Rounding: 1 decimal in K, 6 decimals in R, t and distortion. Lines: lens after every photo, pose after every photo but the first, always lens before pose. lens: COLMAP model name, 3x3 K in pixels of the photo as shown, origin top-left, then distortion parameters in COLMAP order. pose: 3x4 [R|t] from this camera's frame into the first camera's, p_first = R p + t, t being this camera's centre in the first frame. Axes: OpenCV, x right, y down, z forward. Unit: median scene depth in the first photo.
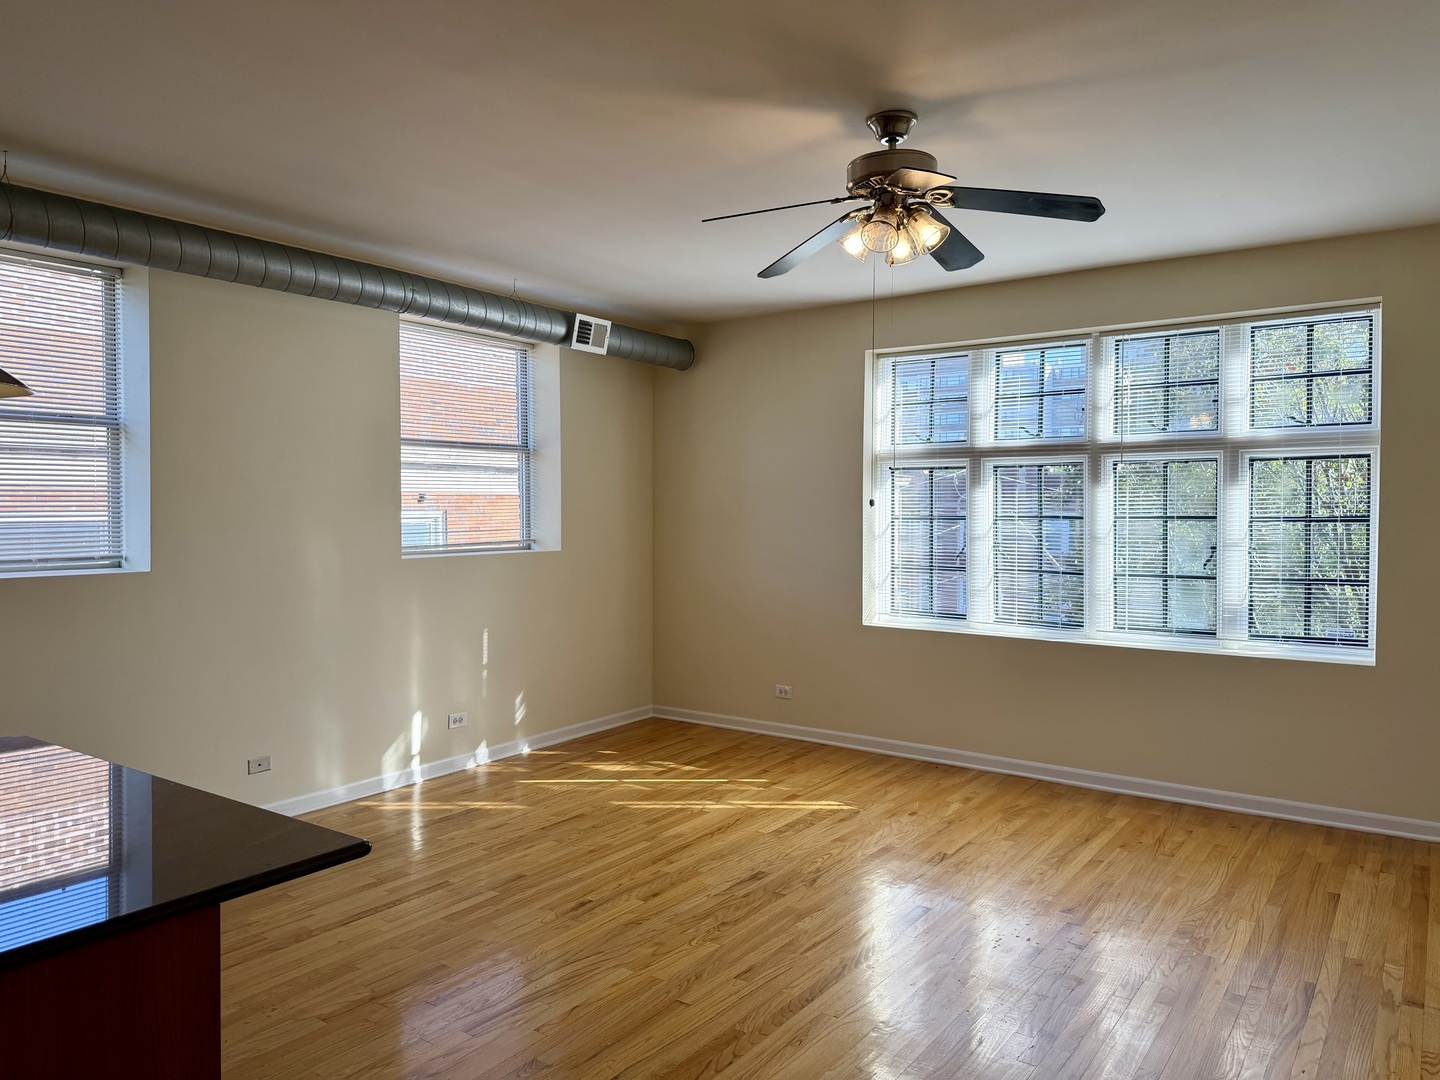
lens RADIAL K [[1012.4, 0, 718.8], [0, 1012.4, 528.5], [0, 0, 1]] dist [0.029051, -0.022943]
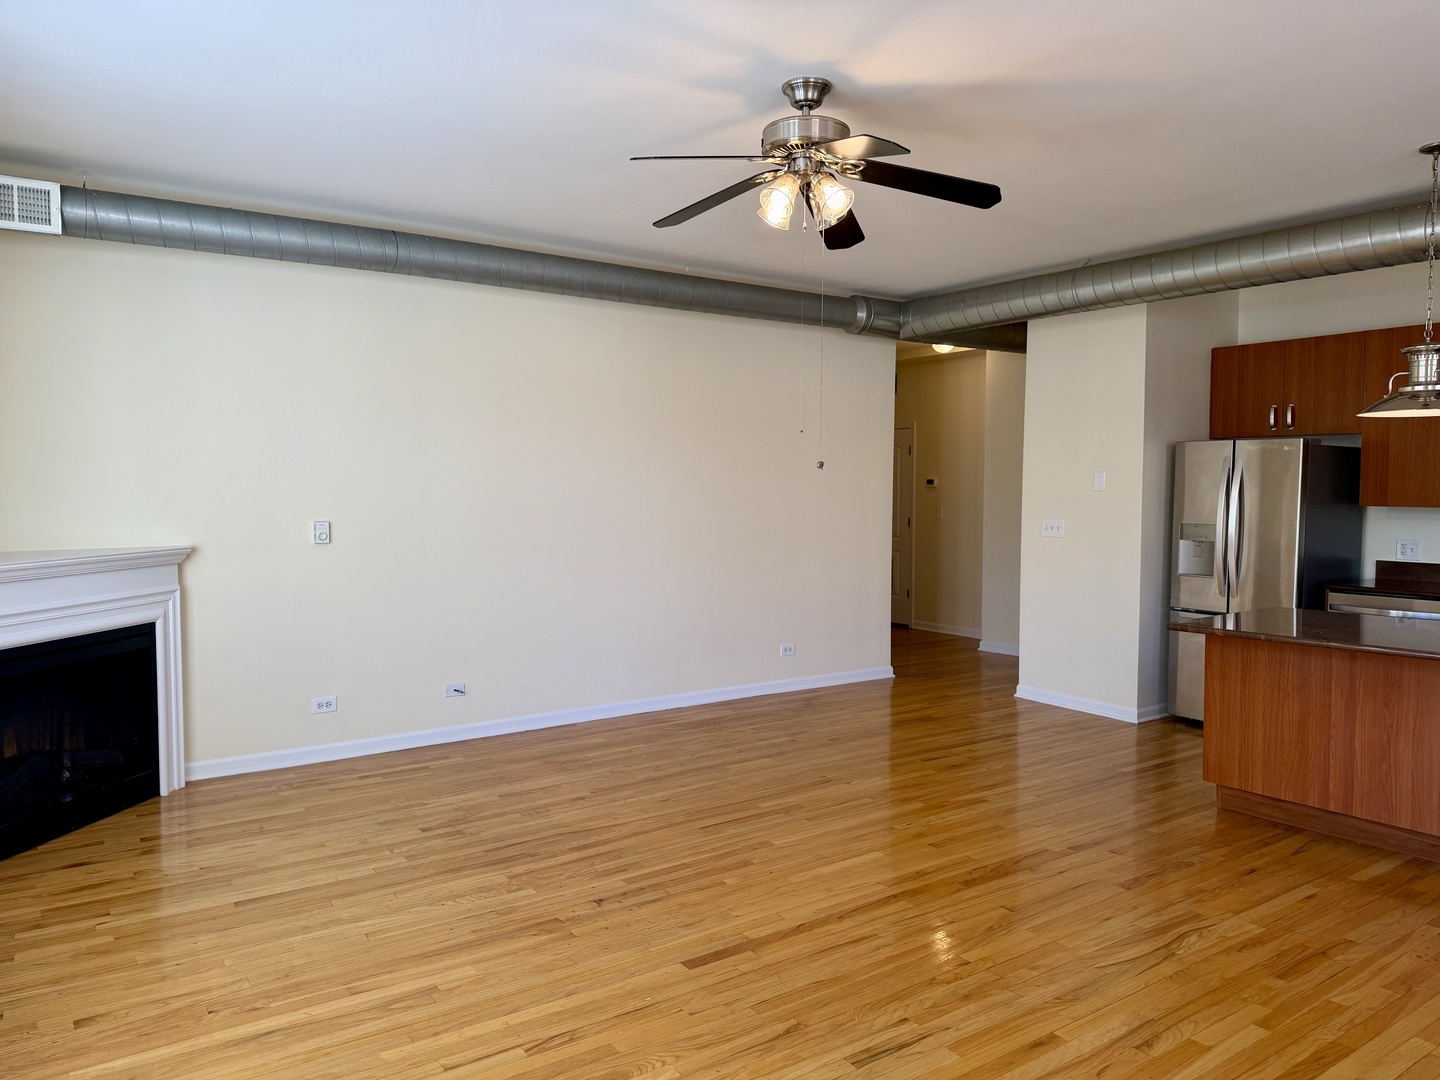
lens RADIAL K [[1012.4, 0, 720.4], [0, 1012.4, 545.3], [0, 0, 1]] dist [0.029051, -0.022943]
pose [[-0.940802, -0.026165, 0.337946, -0.093797], [0.002910, 0.996356, 0.085242, -0.029666], [-0.338945, 0.081179, -0.937297, 1.872763]]
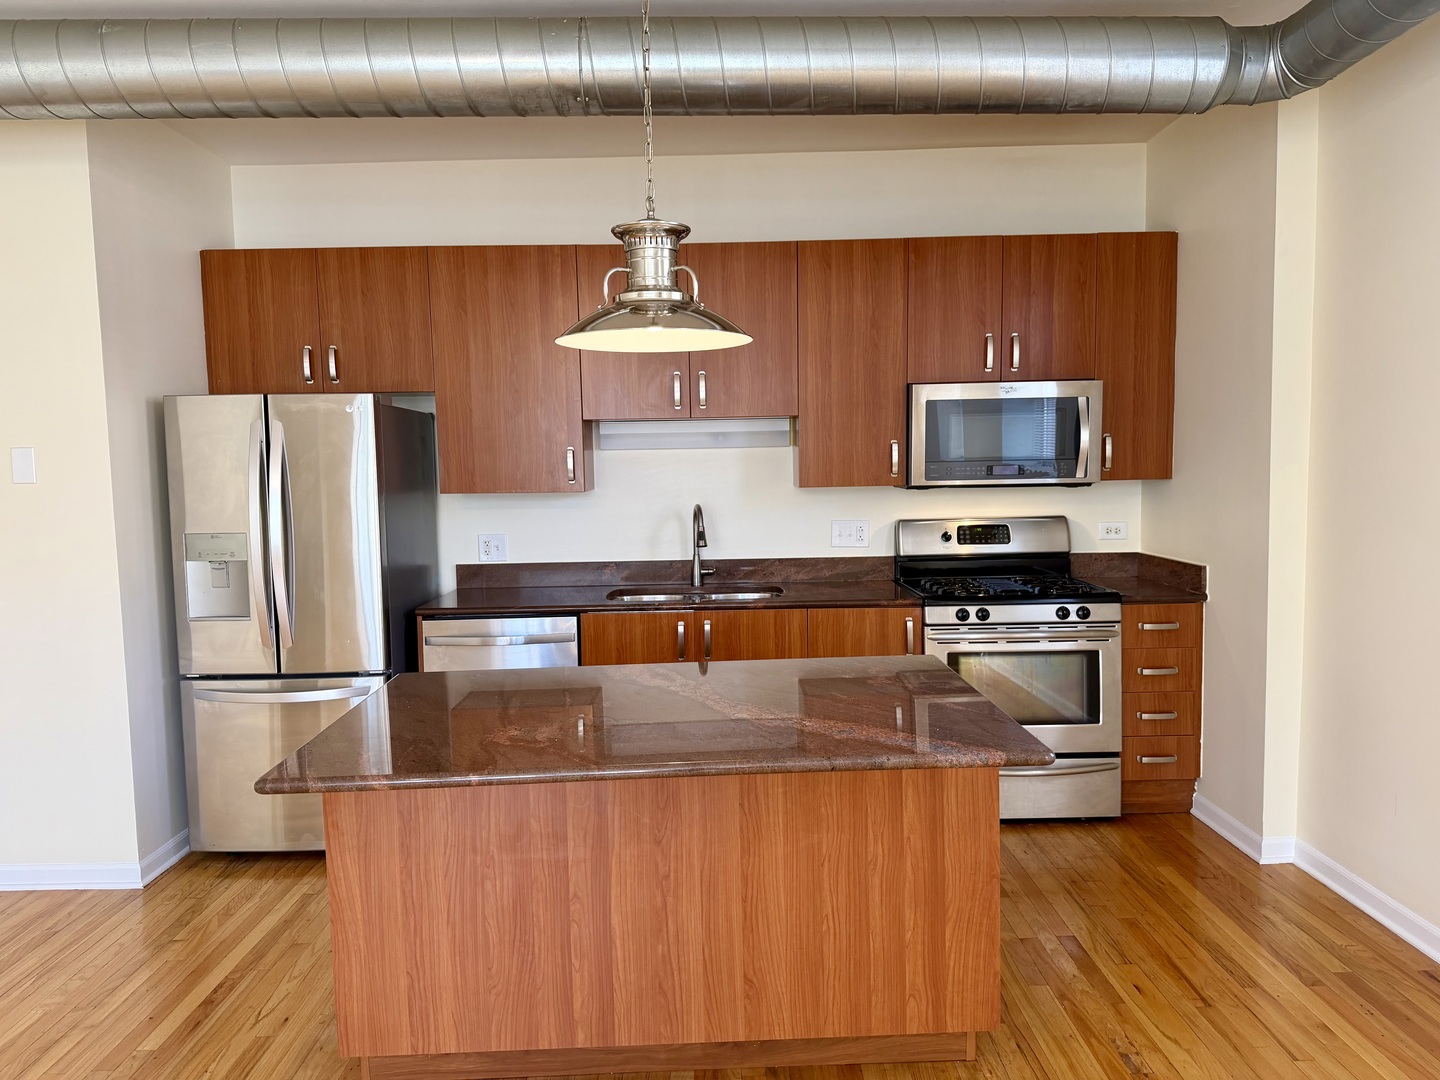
lens RADIAL K [[1012.4, 0, 729.0], [0, 1012.4, 542.2], [0, 0, 1]] dist [0.029051, -0.022943]
pose [[-0.804471, 0.061404, -0.590809, -0.077031], [0.001980, 0.994914, 0.100707, -0.011014], [0.593988, 0.079846, -0.800501, 1.118065]]
